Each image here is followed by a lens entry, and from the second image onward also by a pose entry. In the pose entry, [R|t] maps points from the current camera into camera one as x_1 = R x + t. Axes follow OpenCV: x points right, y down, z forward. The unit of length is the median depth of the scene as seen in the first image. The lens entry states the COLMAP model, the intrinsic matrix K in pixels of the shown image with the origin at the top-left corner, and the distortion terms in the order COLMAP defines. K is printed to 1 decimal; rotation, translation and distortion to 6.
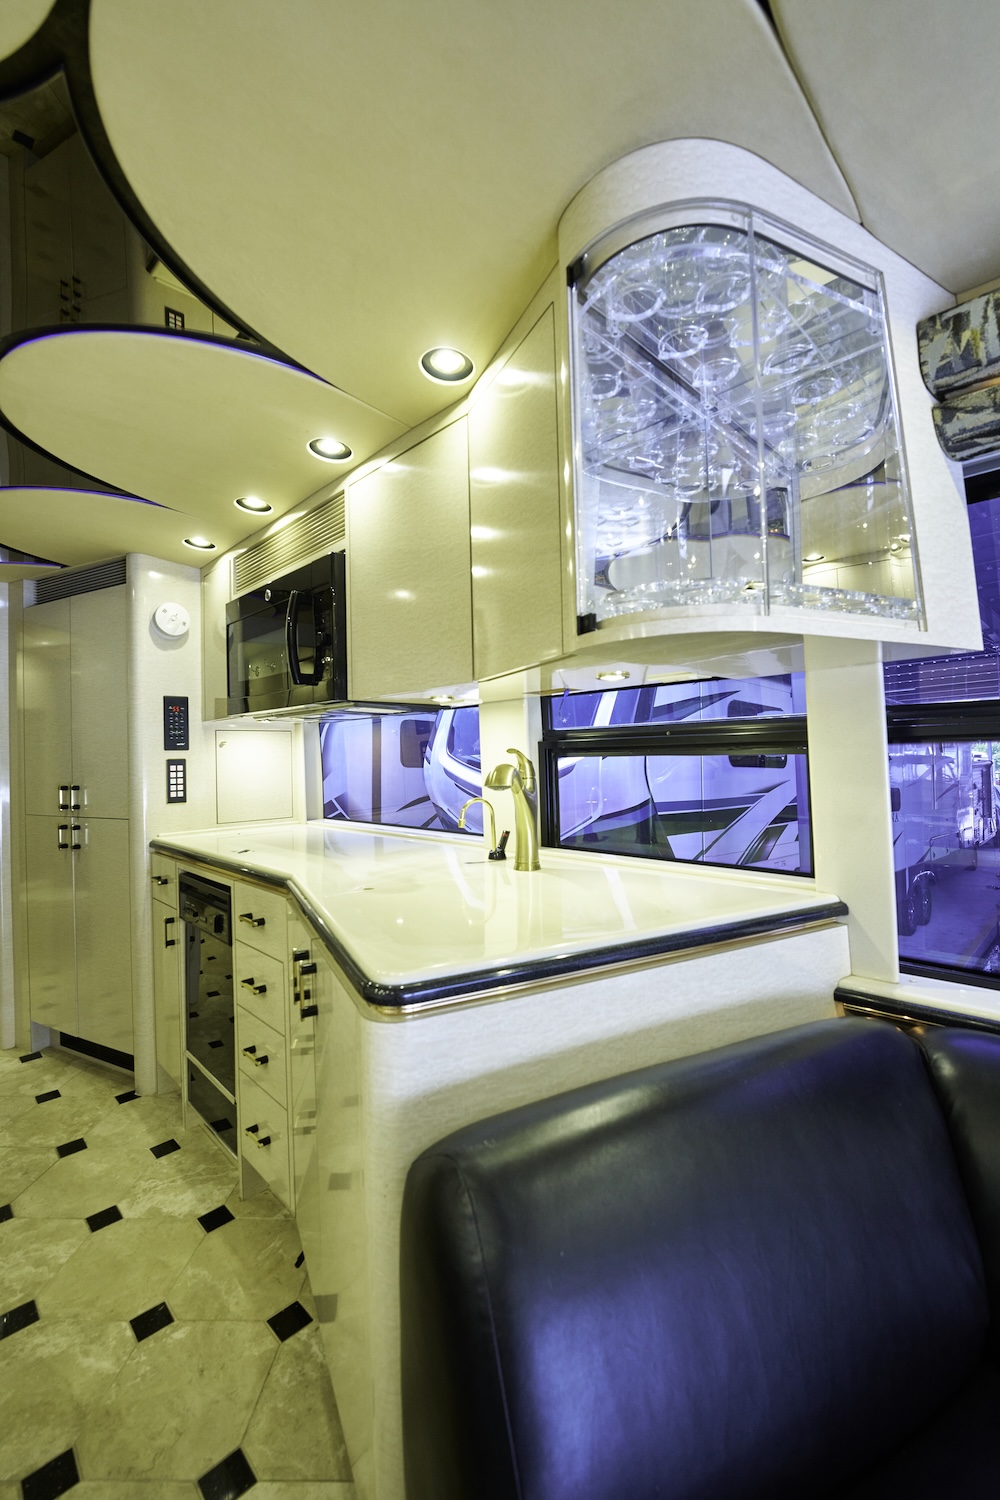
lens RADIAL K [[618.3, 0, 517.1], [0, 618.3, 747.7], [0, 0, 1]] dist [-0.034838, 0.005868]
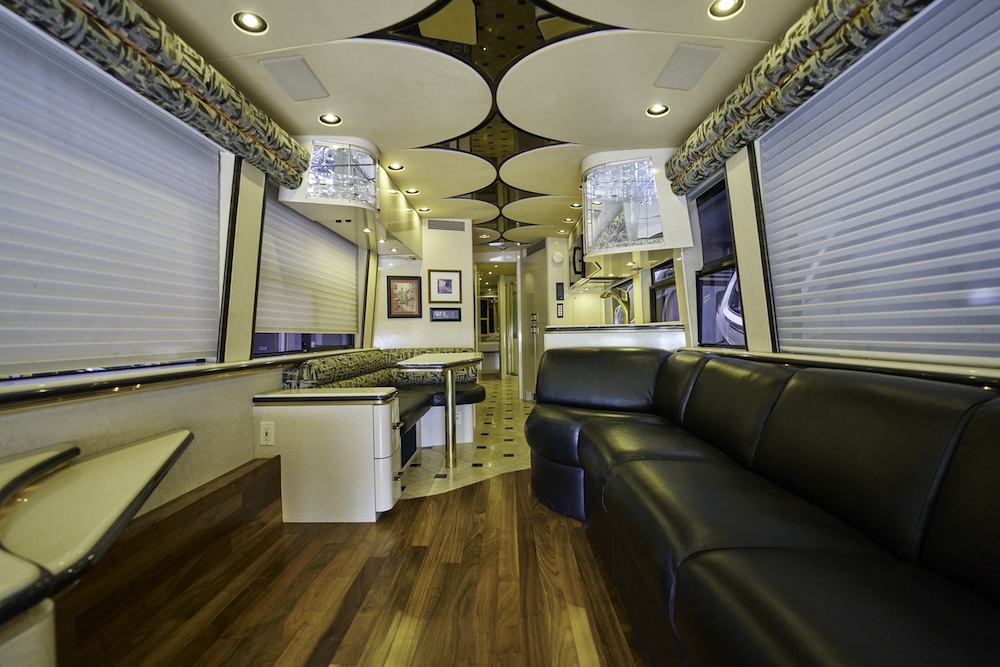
lens RADIAL K [[412.2, 0, 501.4], [0, 412.2, 331.0], [0, 0, 1]] dist [-0.034838, 0.005868]
pose [[0.687009, 0.005101, -0.726631, 0.965379], [0.012157, 0.999755, 0.018512, 0.153302], [0.726547, -0.021552, 0.686779, -0.815812]]
